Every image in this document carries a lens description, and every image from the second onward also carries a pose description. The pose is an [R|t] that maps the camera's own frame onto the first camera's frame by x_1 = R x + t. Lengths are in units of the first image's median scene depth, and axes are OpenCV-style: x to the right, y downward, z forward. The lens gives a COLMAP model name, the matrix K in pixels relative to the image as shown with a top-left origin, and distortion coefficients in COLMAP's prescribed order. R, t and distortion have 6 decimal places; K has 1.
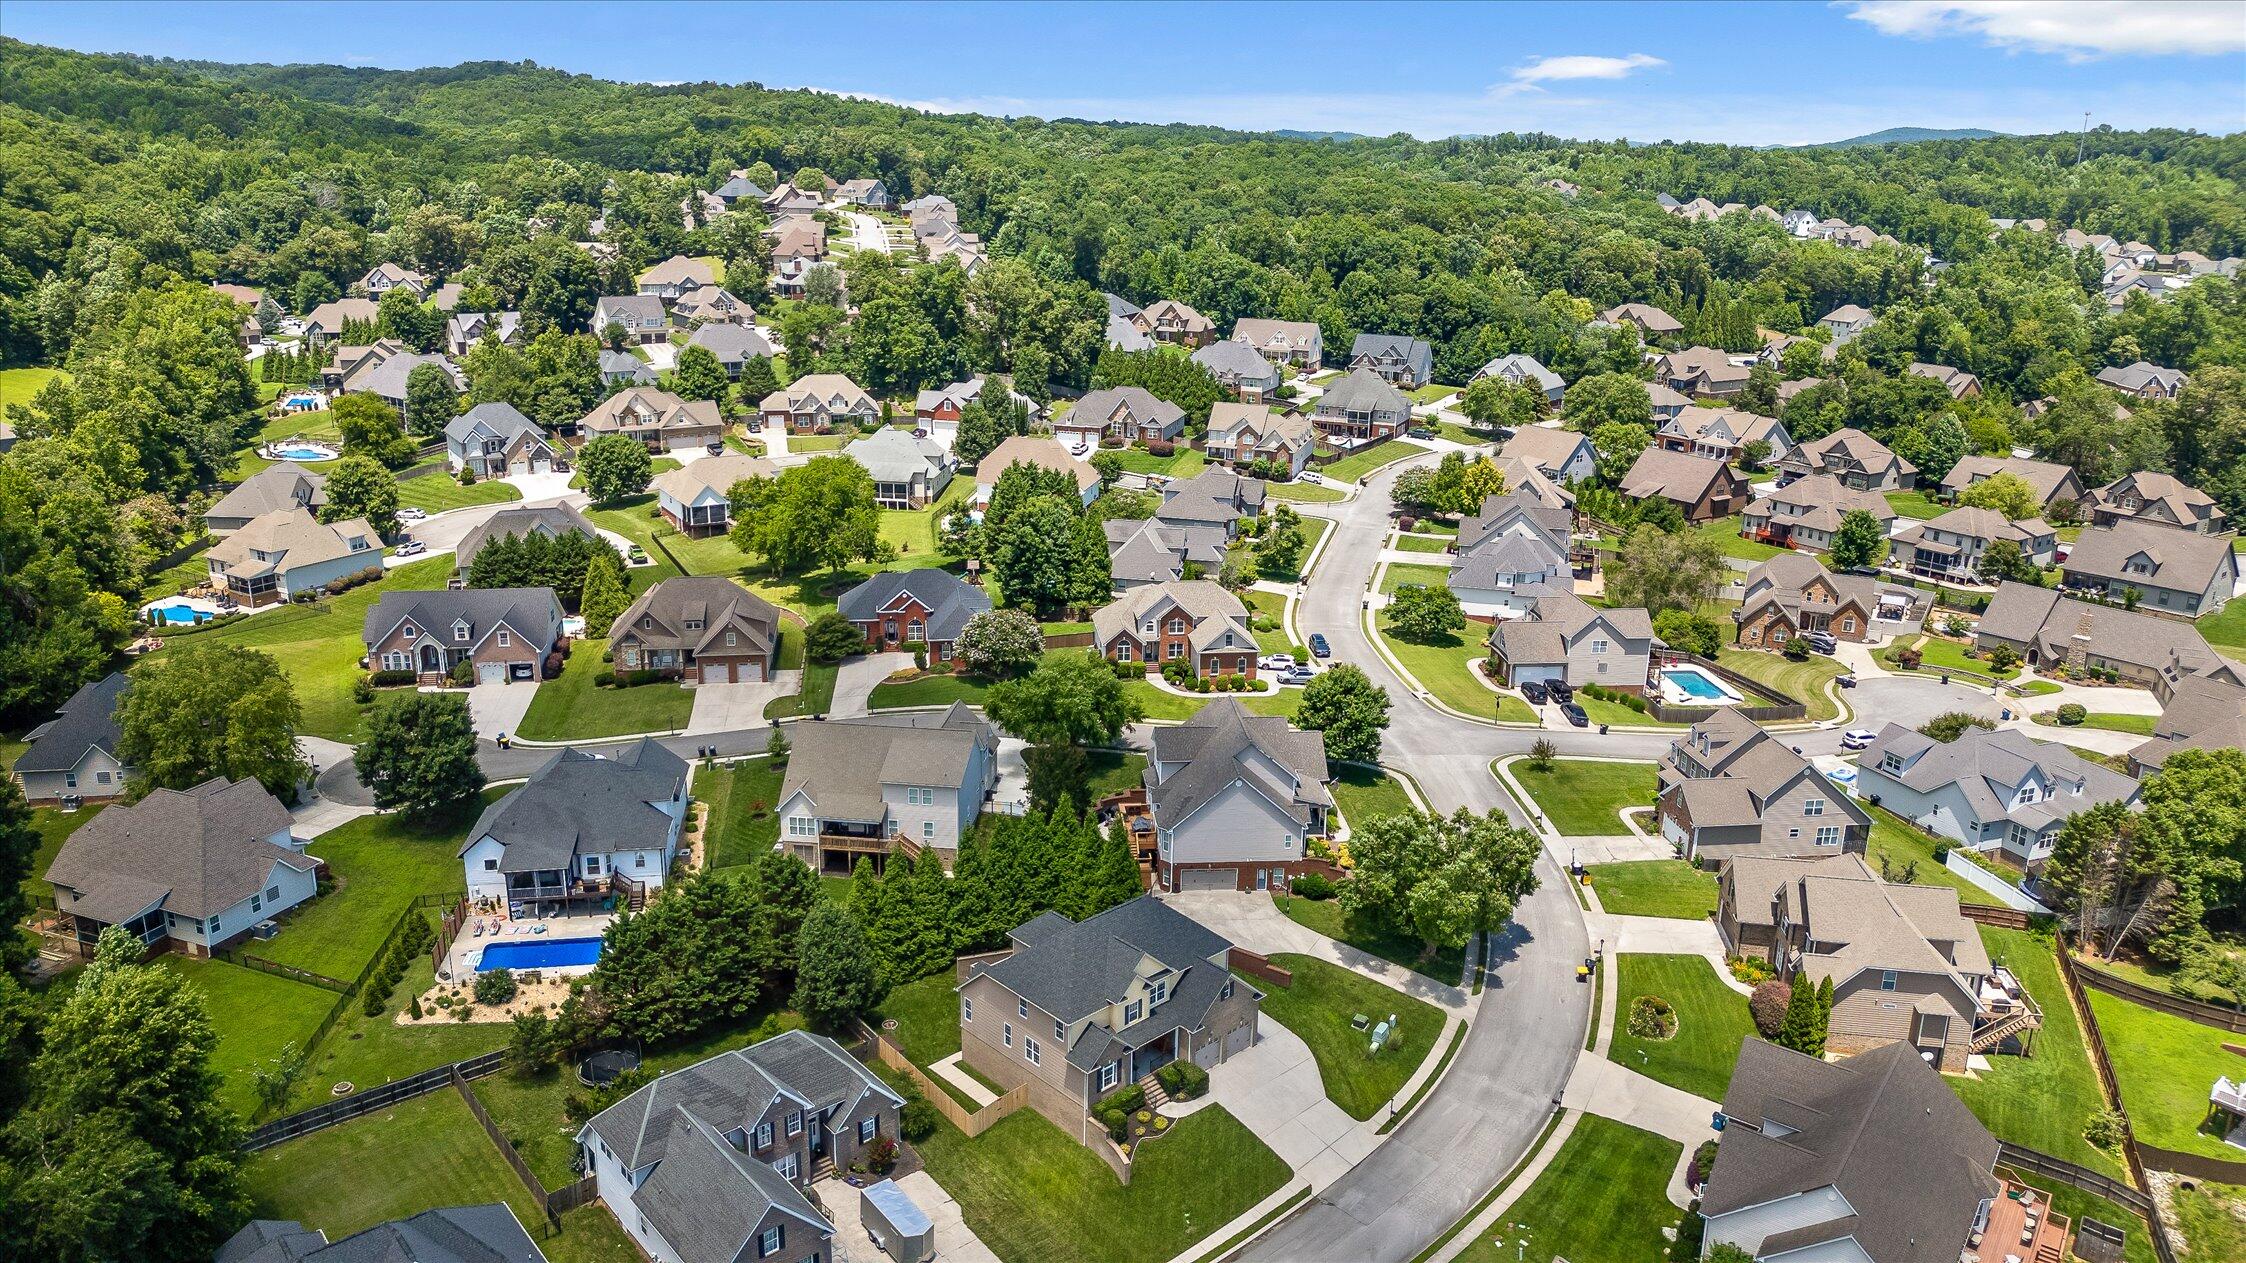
lens RADIAL K [[1557.2, 0, 1128.2], [0, 1557.2, 635.8], [0, 0, 1]] dist [0.061448, -0.062452]
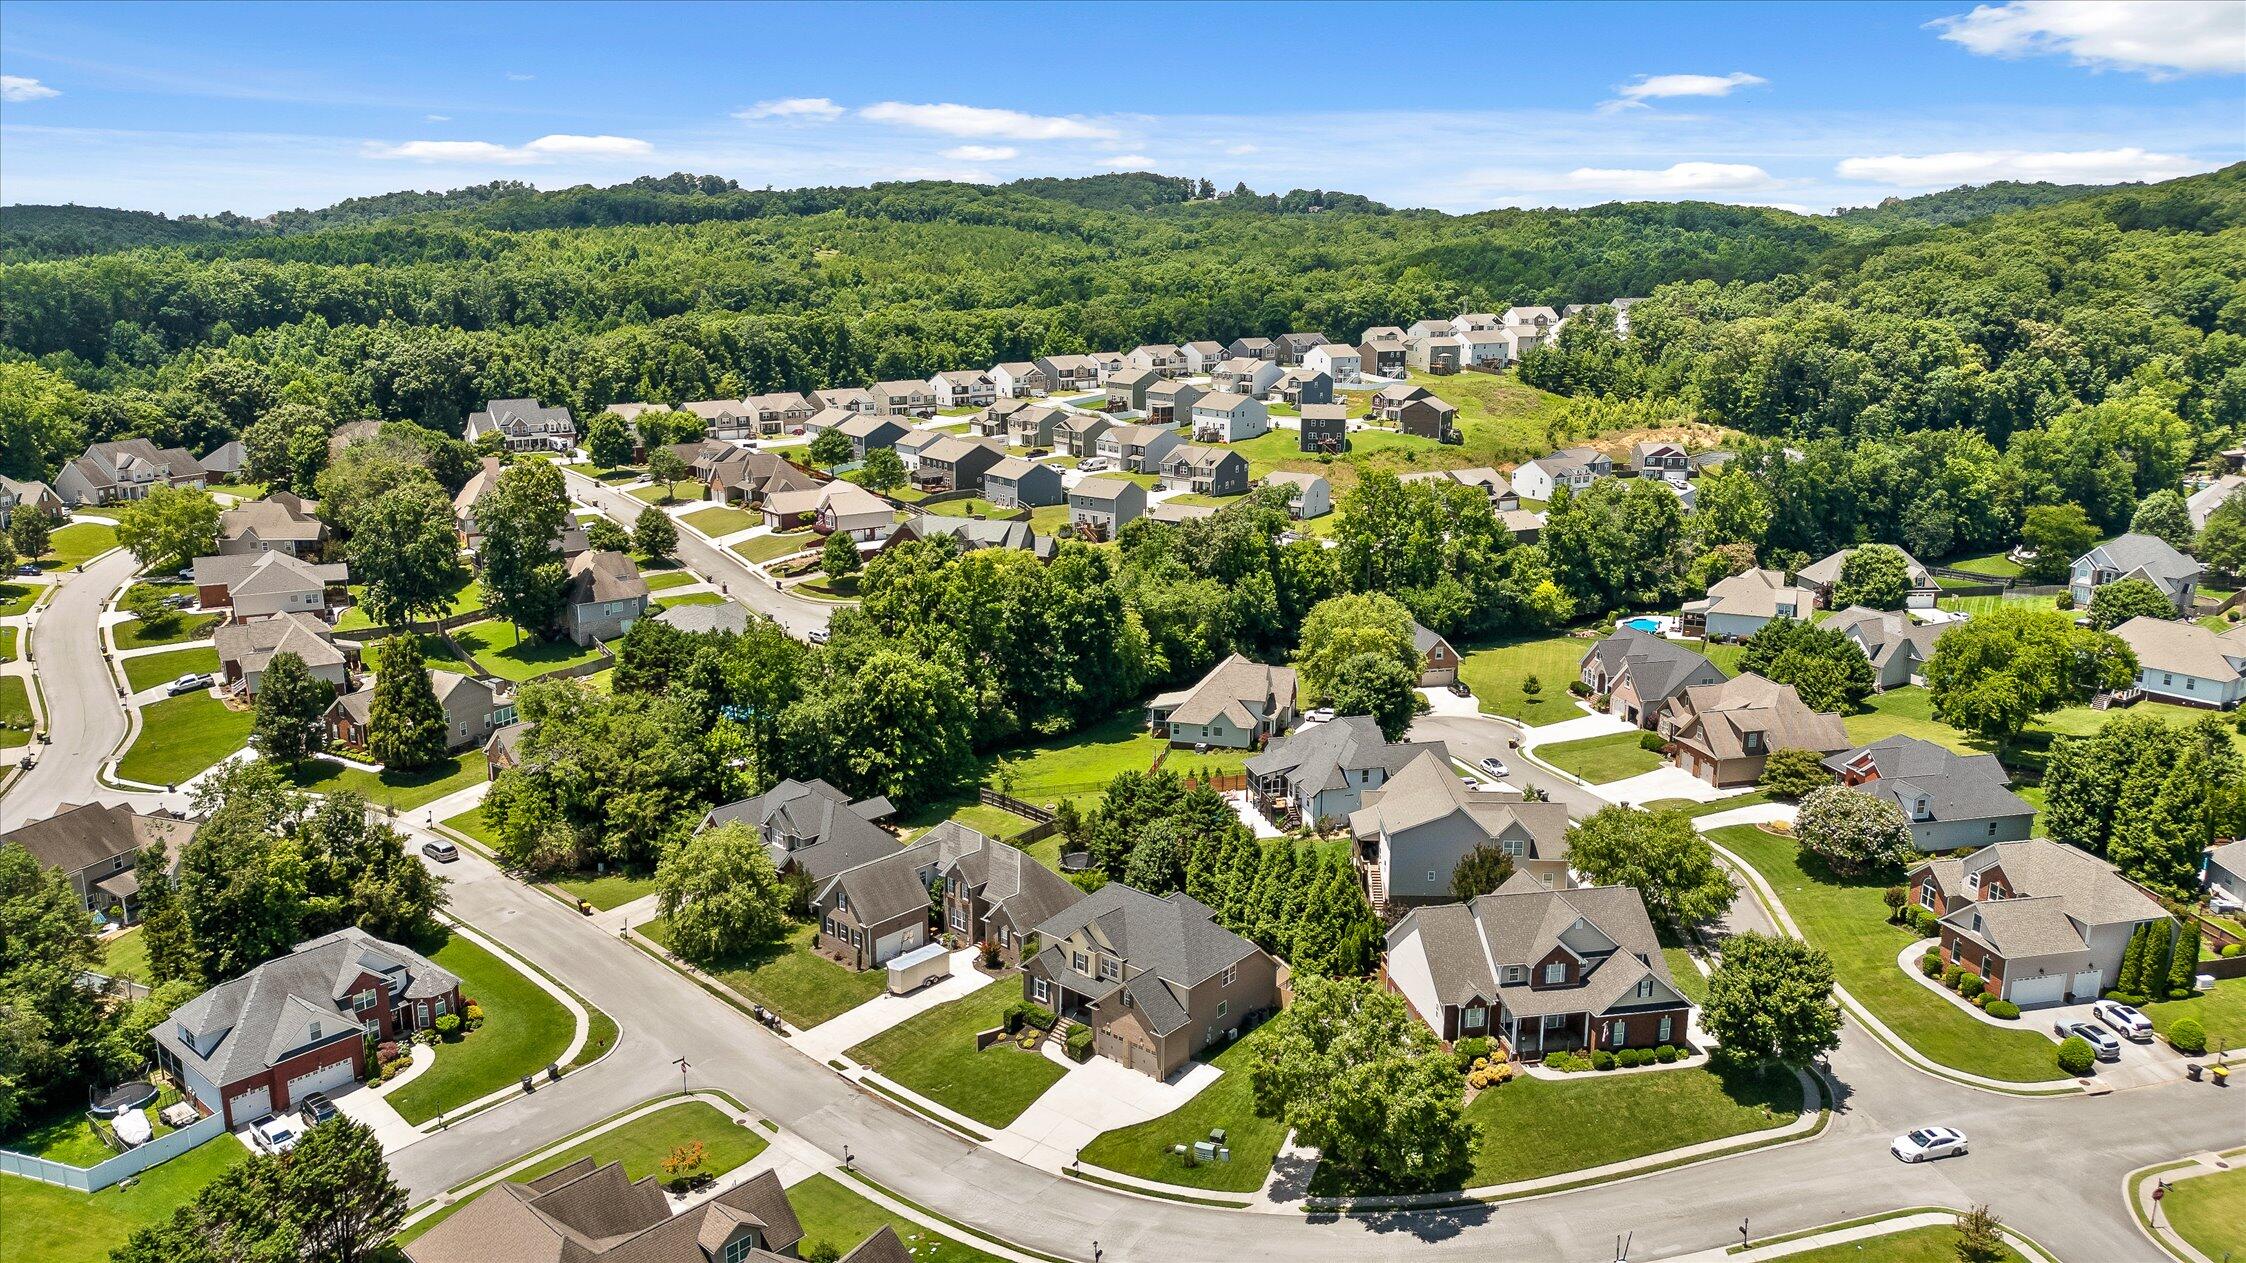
lens RADIAL K [[1557.2, 0, 1117.0], [0, 1557.2, 623.4], [0, 0, 1]] dist [0.061448, -0.062452]
pose [[0.099957, 0.213882, -0.971732, 0.422186], [-0.299830, 0.937702, 0.175550, -0.081036], [0.948742, 0.273807, 0.157858, 0.302074]]
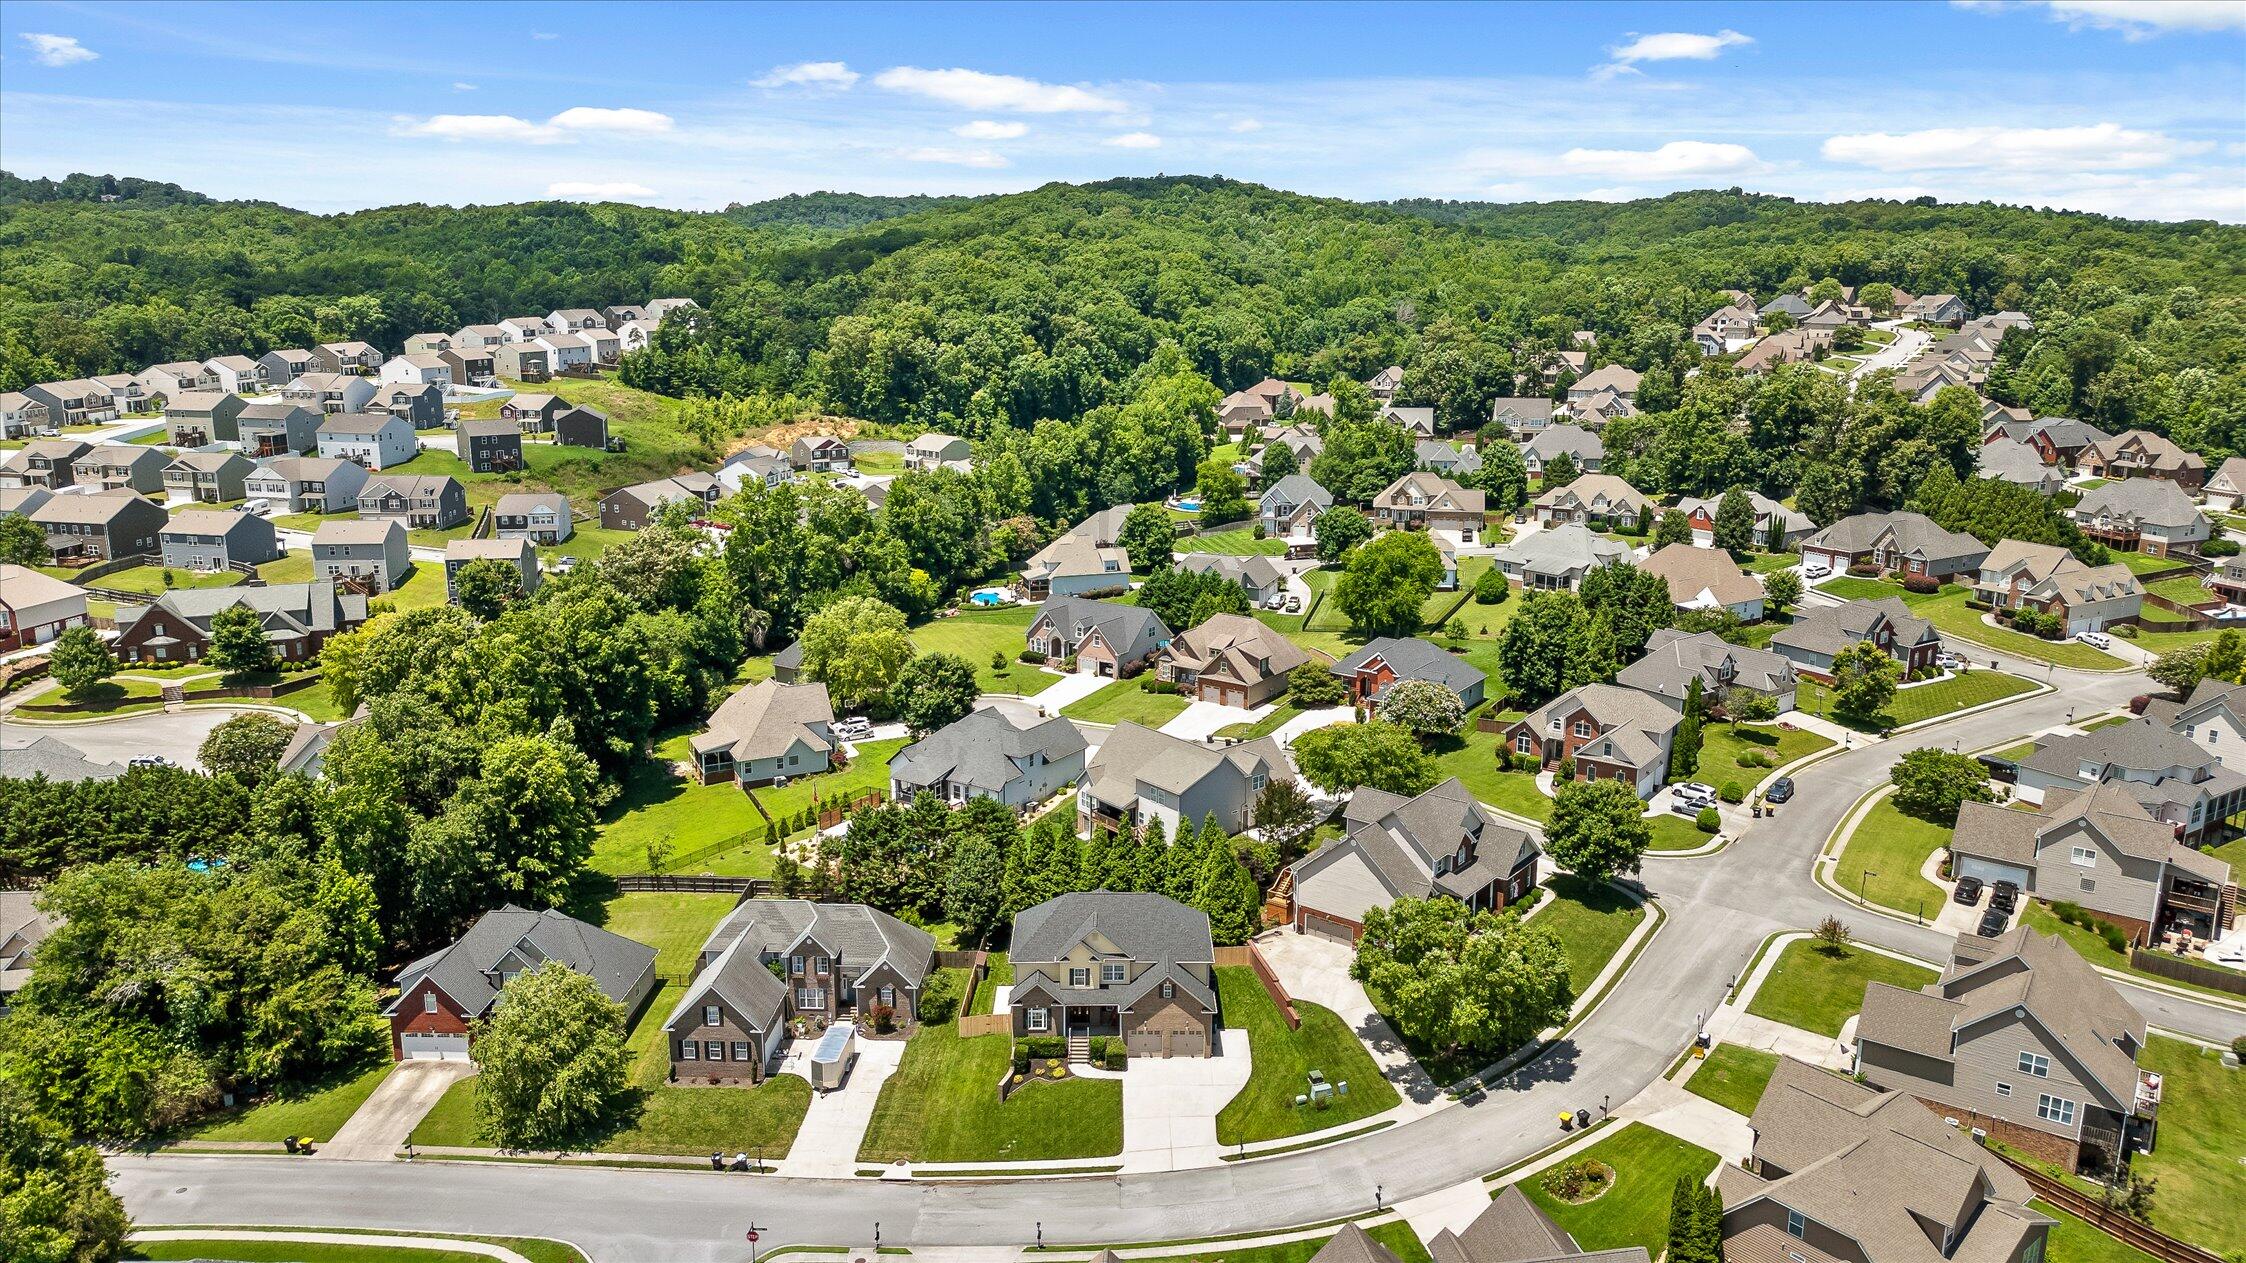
lens RADIAL K [[1557.2, 0, 1119.1], [0, 1557.2, 643.0], [0, 0, 1]] dist [0.061448, -0.062452]
pose [[0.729078, 0.149913, -0.667810, 0.294466], [-0.196056, 0.980574, 0.006080, -0.004919], [0.655749, 0.126495, 0.744307, 0.052413]]
